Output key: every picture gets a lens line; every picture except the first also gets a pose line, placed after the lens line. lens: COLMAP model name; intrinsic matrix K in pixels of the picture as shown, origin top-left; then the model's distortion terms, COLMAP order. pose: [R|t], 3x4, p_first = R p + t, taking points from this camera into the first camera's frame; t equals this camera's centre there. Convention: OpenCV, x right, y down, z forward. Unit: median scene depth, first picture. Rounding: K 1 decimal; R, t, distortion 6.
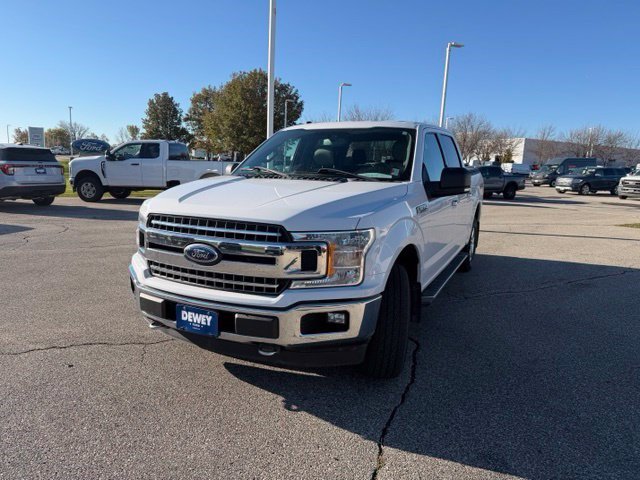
lens RADIAL K [[451.5, 0, 320.0], [0, 451.5, 240.0], [0, 0, 1]] dist [0.117979, -0.190533]
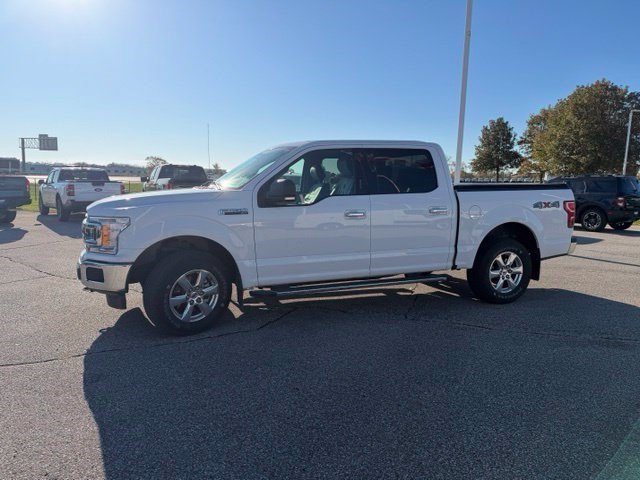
lens RADIAL K [[453.3, 0, 315.1], [0, 453.3, 236.2], [0, 0, 1]] dist [0.073327, -0.103634]
pose [[0.721734, 0.067889, -0.688833, 1.429591], [-0.111008, 0.993650, -0.018379, -0.004971], [0.683211, 0.089731, 0.724687, 0.309822]]
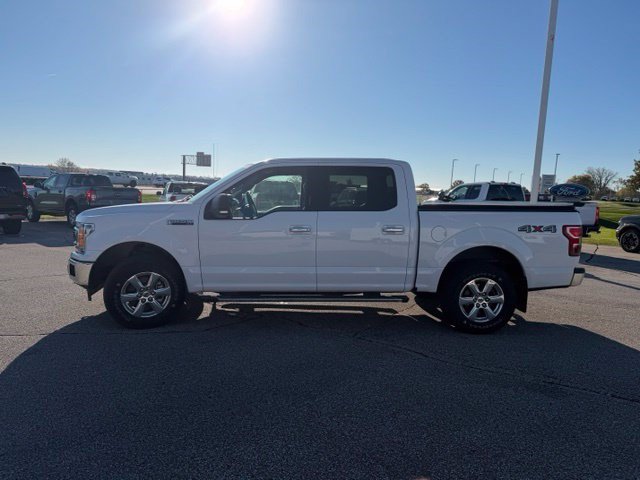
lens RADIAL K [[453.3, 0, 315.1], [0, 453.3, 236.2], [0, 0, 1]] dist [0.073327, -0.103634]
pose [[0.486483, 0.073752, -0.870572, 1.883583], [-0.166062, 0.986072, -0.009259, -0.094892], [0.857763, 0.149073, 0.491954, 0.785619]]
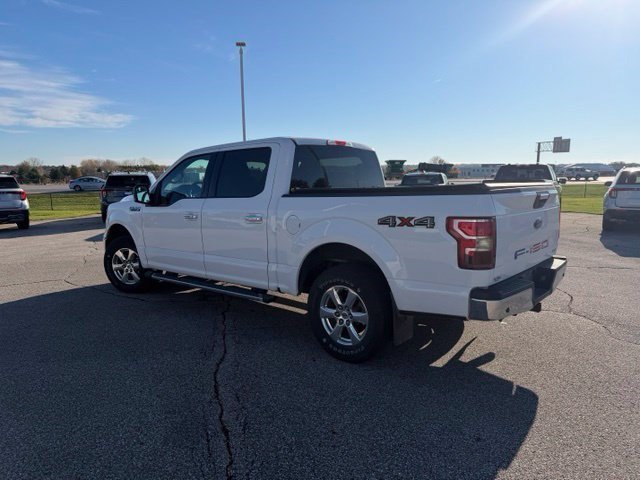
lens RADIAL K [[453.3, 0, 315.1], [0, 453.3, 236.2], [0, 0, 1]] dist [0.073327, -0.103634]
pose [[-0.262463, 0.093461, -0.960405, 1.935002], [-0.158316, 0.977640, 0.138404, -0.357116], [0.951866, 0.188374, -0.241797, 2.381182]]
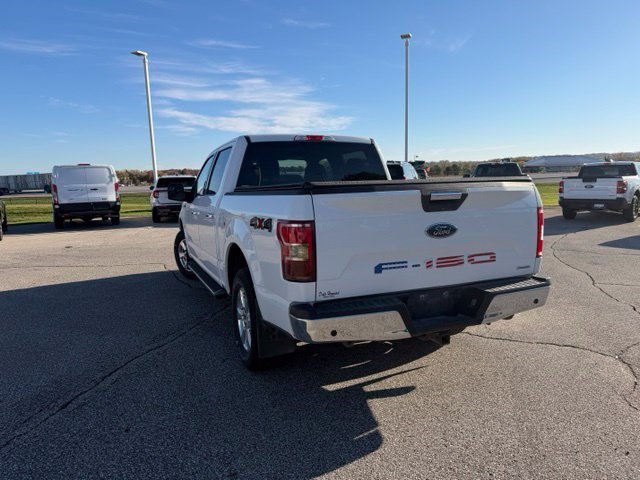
lens RADIAL K [[453.3, 0, 315.1], [0, 453.3, 236.2], [0, 0, 1]] dist [0.073327, -0.103634]
pose [[-0.668283, 0.082642, -0.739302, 1.476532], [-0.115292, 0.970296, 0.212681, -0.474796], [0.734919, 0.227367, -0.638904, 3.058732]]
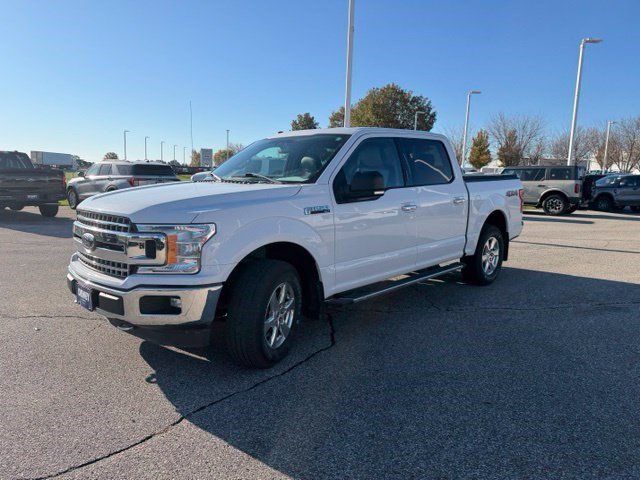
lens RADIAL K [[453.3, 0, 315.1], [0, 453.3, 236.2], [0, 0, 1]] dist [0.073327, -0.103634]
pose [[0.946141, 0.027803, -0.322558, 0.640452], [-0.040028, 0.998707, -0.031326, 0.027465], [0.321270, 0.042550, 0.946031, 0.035222]]
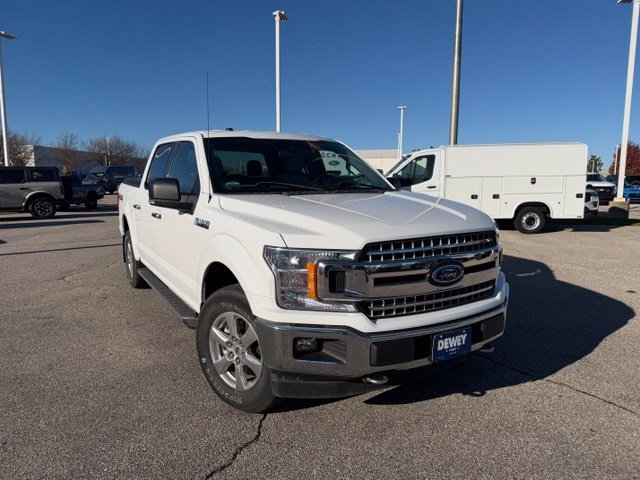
lens RADIAL K [[448.6, 0, 329.7], [0, 448.6, 249.3], [0, 0, 1]] dist [0.066084, -0.138778]
pose [[0.534273, -0.155878, 0.830816, -1.051064], [0.150855, 0.984655, 0.087731, -0.124922], [-0.831742, 0.078461, 0.549590, 0.626558]]
